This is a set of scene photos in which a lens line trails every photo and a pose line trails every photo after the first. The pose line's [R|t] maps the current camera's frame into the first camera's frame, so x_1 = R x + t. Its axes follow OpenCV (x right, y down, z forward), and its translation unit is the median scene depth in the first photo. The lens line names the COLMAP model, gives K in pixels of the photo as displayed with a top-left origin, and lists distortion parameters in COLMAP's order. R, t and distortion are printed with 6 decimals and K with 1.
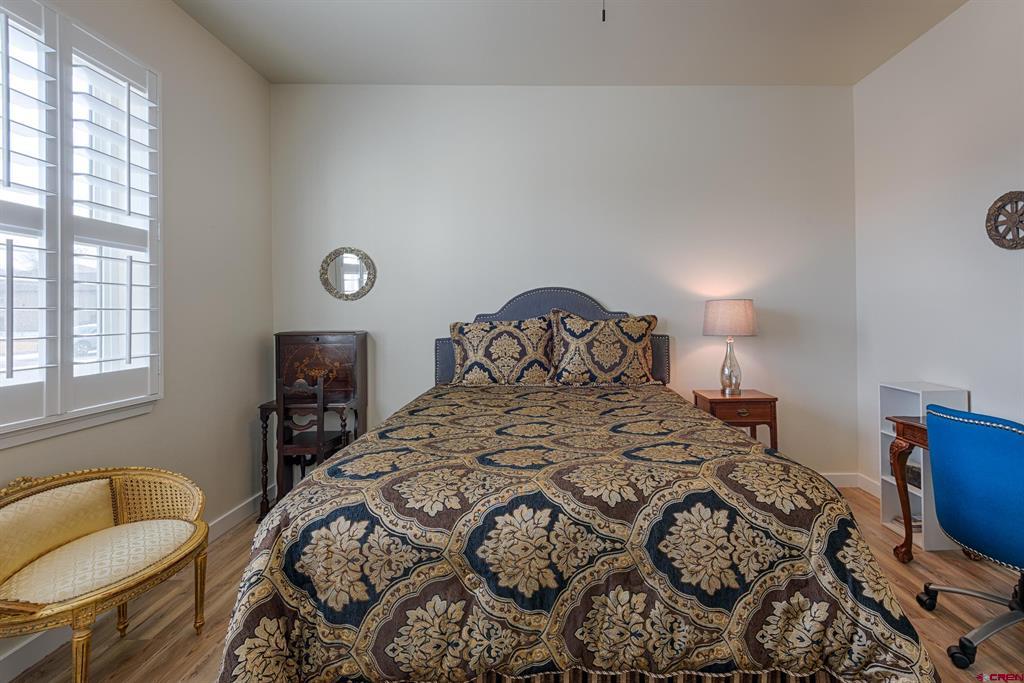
lens RADIAL K [[475.7, 0, 551.3], [0, 475.7, 315.2], [0, 0, 1]] dist [0.036616, -0.018040]
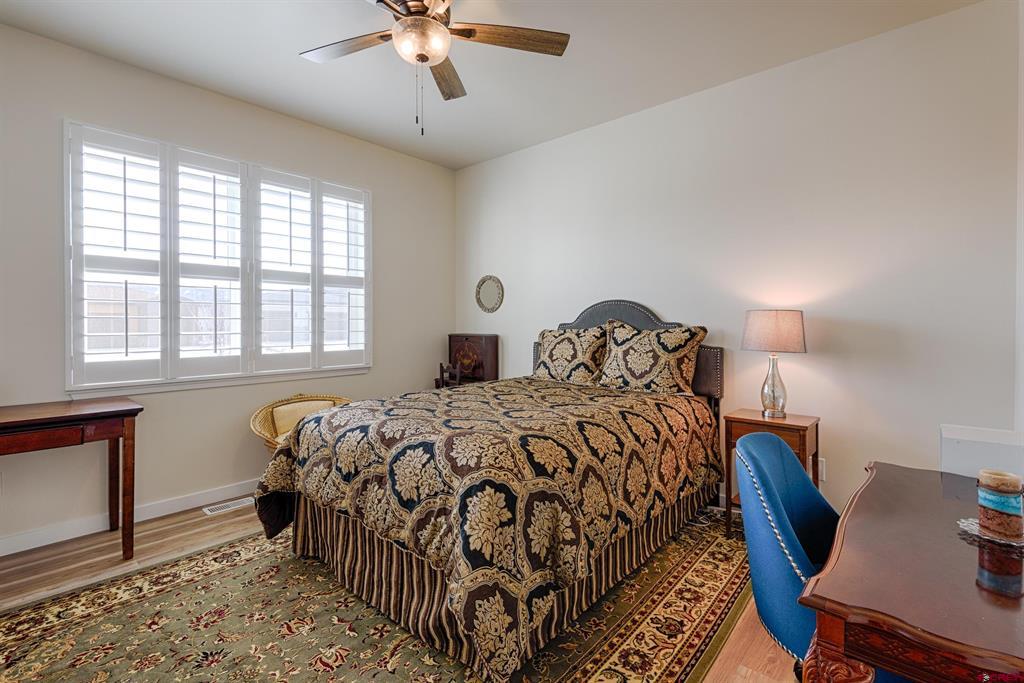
lens RADIAL K [[463.3, 0, 516.7], [0, 463.3, 330.3], [0, 0, 1]] dist [0.034863, -0.015985]
pose [[0.735966, 0.020803, -0.676699, 0.623879], [-0.010559, 0.999759, 0.019250, -0.006673], [0.676936, -0.007022, 0.736008, 0.044370]]
